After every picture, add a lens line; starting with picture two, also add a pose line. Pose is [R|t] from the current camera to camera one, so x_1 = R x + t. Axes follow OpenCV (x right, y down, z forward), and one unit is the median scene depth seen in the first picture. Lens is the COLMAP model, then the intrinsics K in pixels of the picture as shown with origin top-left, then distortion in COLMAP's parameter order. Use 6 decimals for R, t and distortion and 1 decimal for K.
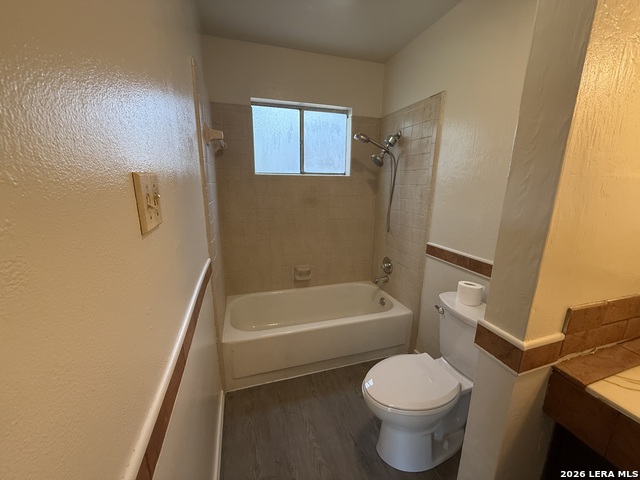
lens RADIAL K [[256.8, 0, 318.1], [0, 256.8, 238.6], [0, 0, 1]] dist [0.000902, -0.000360]
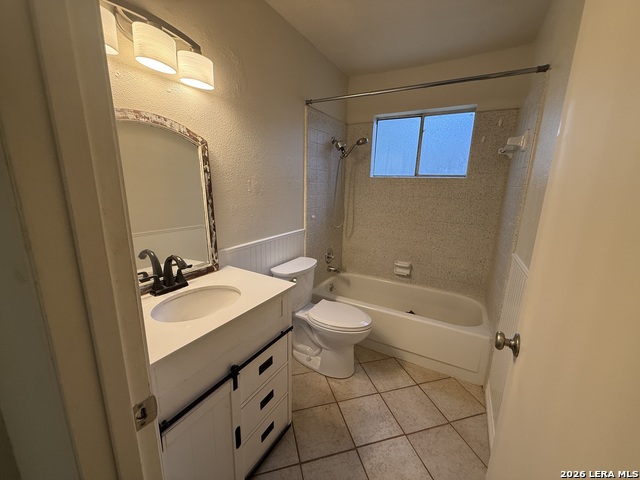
lens RADIAL K [[256.8, 0, 321.1], [0, 256.8, 241.0], [0, 0, 1]] dist [0.000902, -0.000360]
pose [[0.685695, 0.162873, -0.709433, 0.483649], [-0.188485, 0.981131, 0.043071, 0.045033], [0.703062, 0.104184, 0.703456, -0.005601]]
